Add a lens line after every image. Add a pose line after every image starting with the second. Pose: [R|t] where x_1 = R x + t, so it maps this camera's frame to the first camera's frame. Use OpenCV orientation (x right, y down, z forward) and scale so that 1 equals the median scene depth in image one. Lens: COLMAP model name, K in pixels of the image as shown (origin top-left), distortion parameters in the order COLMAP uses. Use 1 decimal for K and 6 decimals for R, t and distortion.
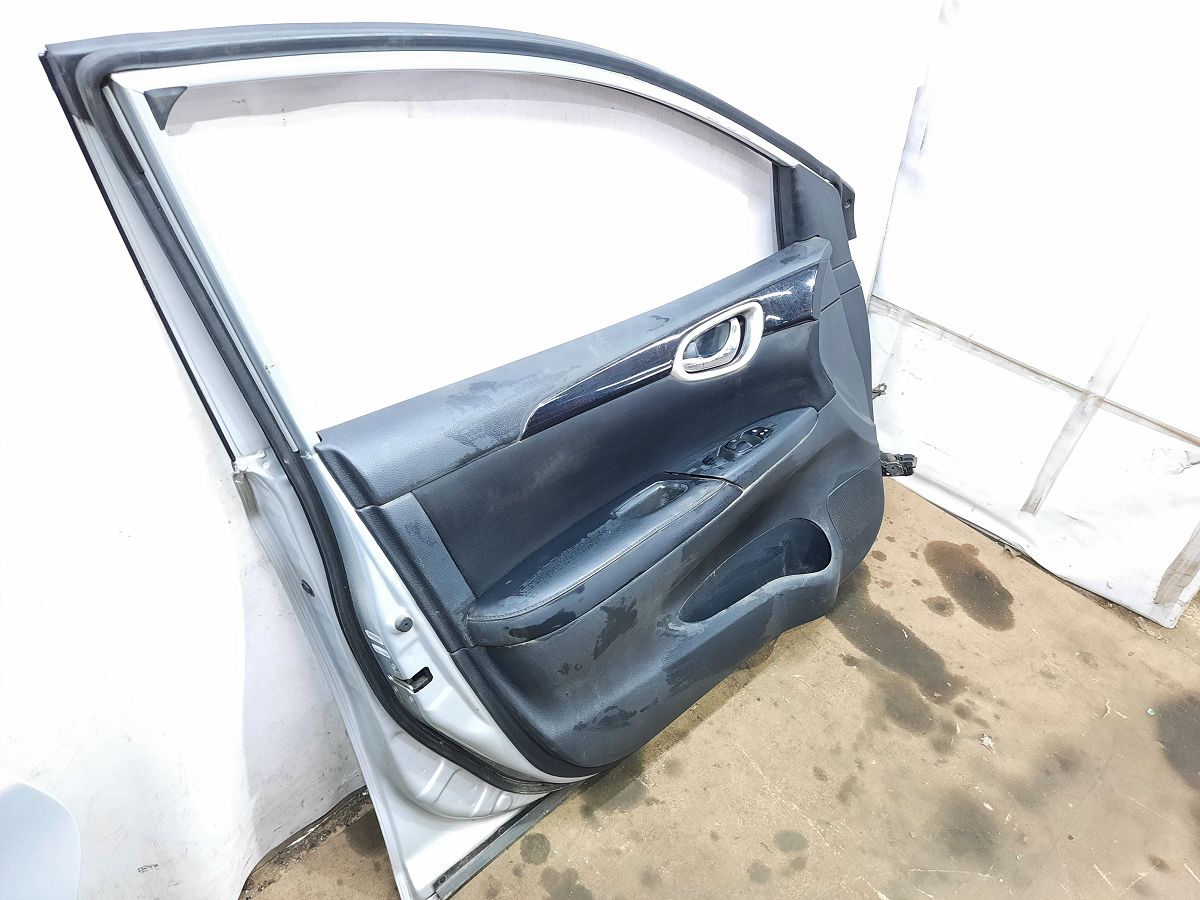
lens RADIAL K [[886.6, 0, 600.0], [0, 886.6, 450.0], [0, 0, 1]] dist [0.061793, -0.068503]
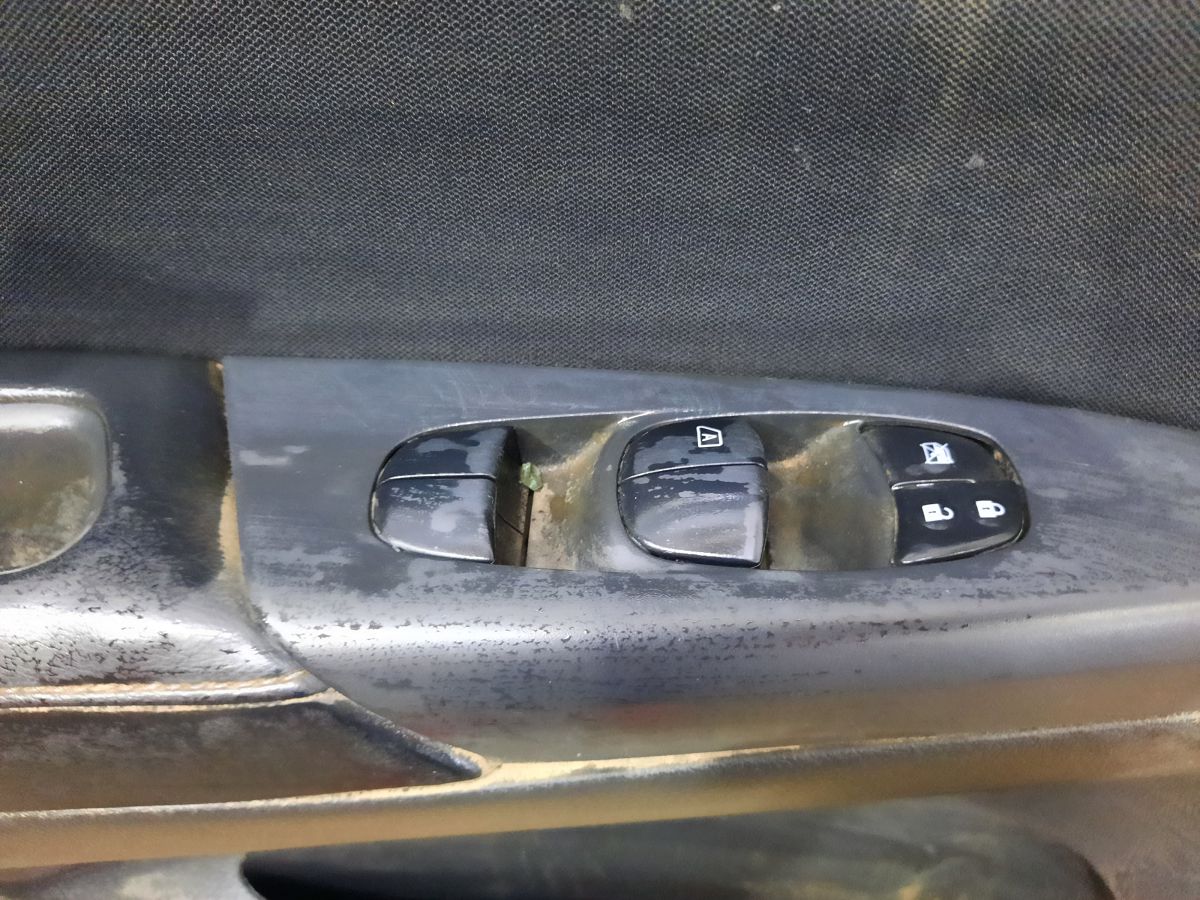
lens RADIAL K [[886.6, 0, 600.0], [0, 886.6, 450.0], [0, 0, 1]] dist [0.061793, -0.068503]
pose [[0.713521, 0.581301, -0.391123, 0.163656], [-0.387254, 0.792426, 0.471270, -0.057910], [0.583886, -0.184797, 0.790524, 0.737062]]
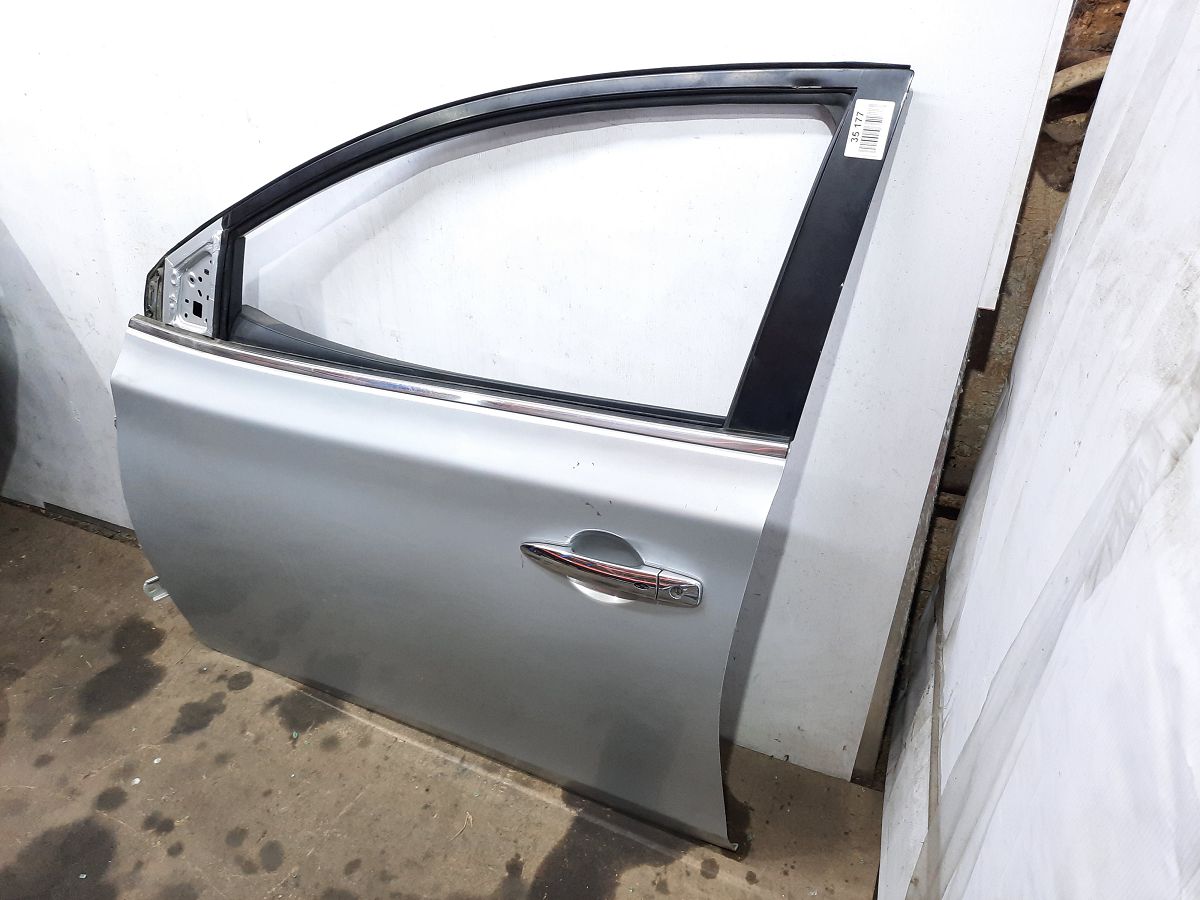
lens RADIAL K [[875.2, 0, 602.2], [0, 875.2, 450.5], [0, 0, 1]] dist [0.058049, -0.061288]
pose [[0.367944, 0.468622, -0.803125, 0.824698], [-0.530881, 0.814980, 0.232321, -0.331662], [0.763402, 0.340883, 0.548650, 0.492983]]
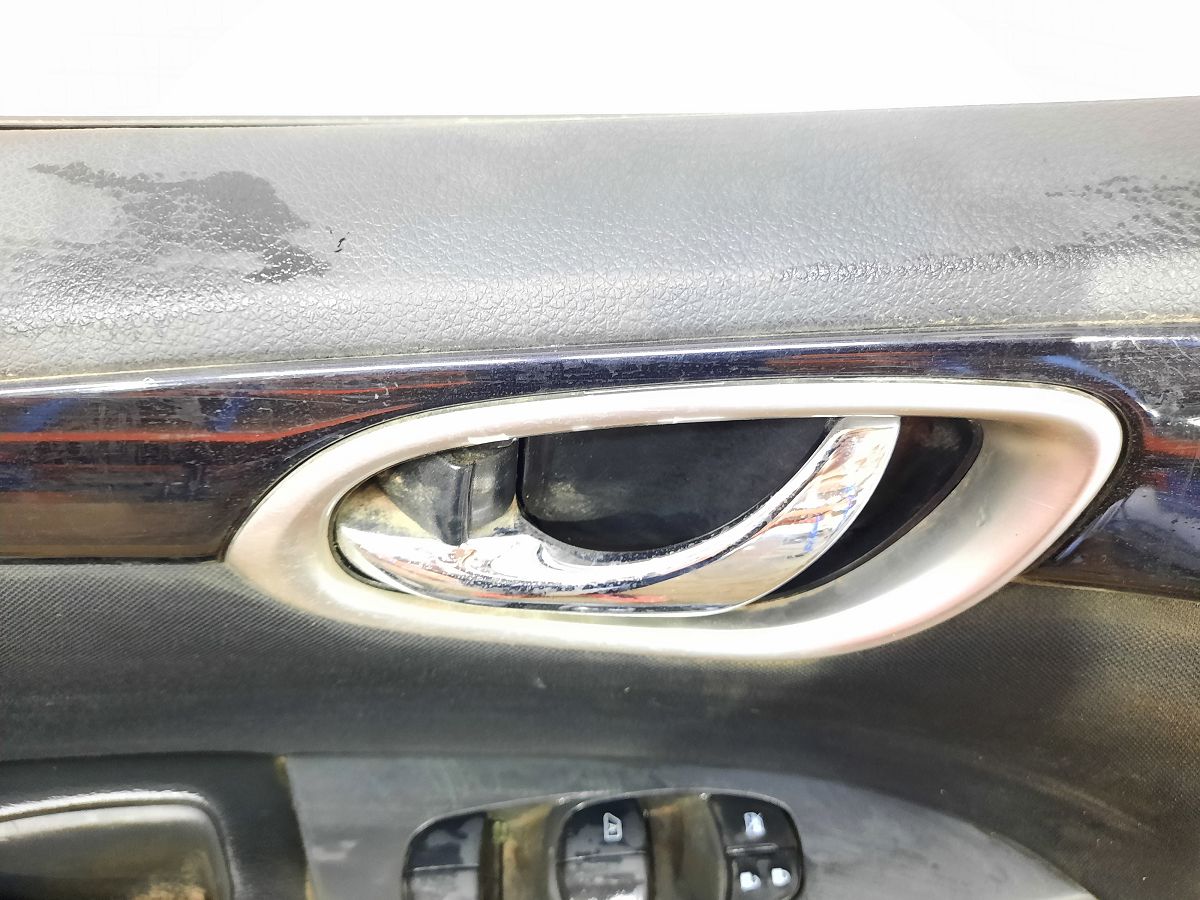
lens RADIAL K [[886.6, 0, 600.0], [0, 886.6, 450.0], [0, 0, 1]] dist [0.061793, -0.068503]
pose [[0.769204, 0.570819, -0.287213, 0.133233], [-0.365297, 0.761590, 0.535293, -0.171527], [0.524294, -0.306831, 0.794337, 0.711865]]
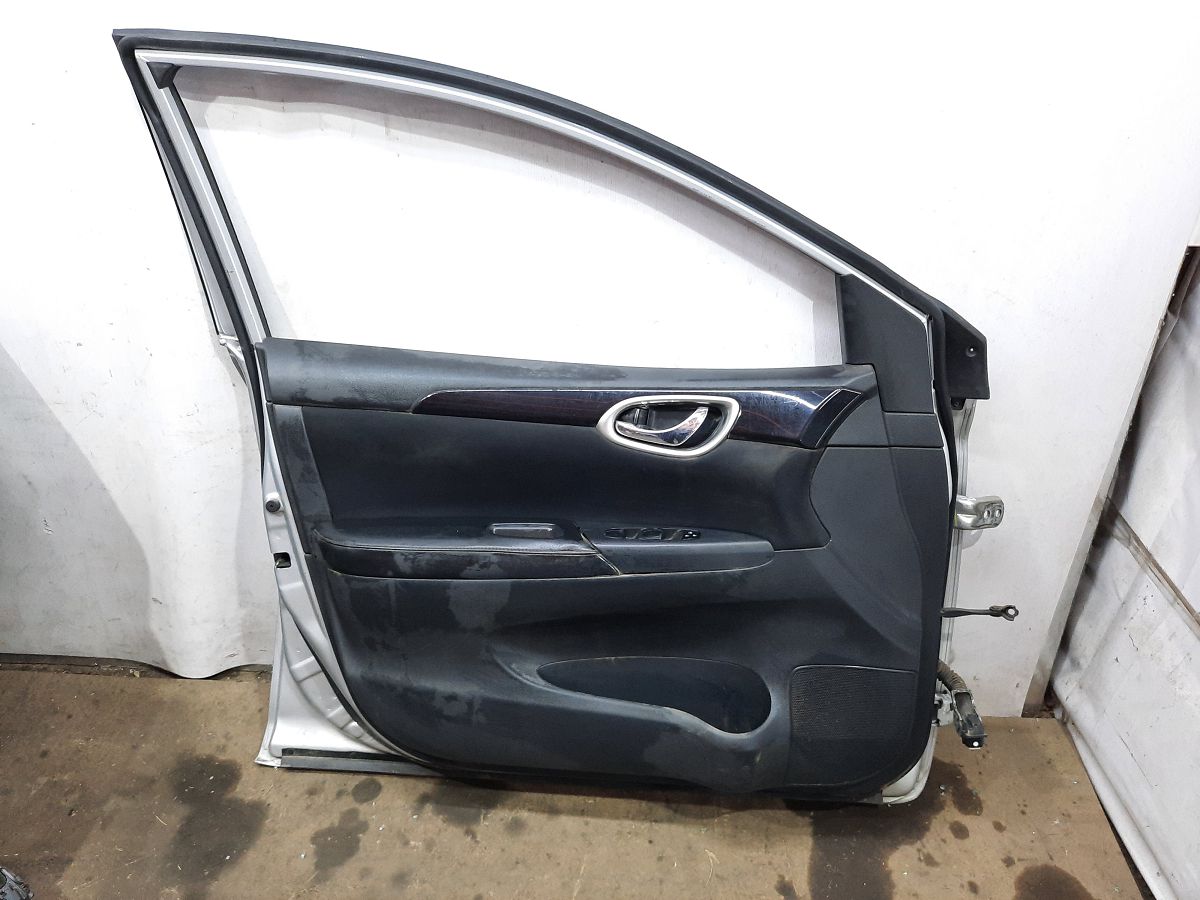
lens RADIAL K [[875.2, 0, 602.2], [0, 875.2, 450.5], [0, 0, 1]] dist [0.058049, -0.061288]
pose [[0.666401, 0.341460, -0.662808, 0.583316], [-0.428232, 0.903004, 0.034650, -0.077085], [0.610350, 0.260745, 0.747987, 0.216191]]
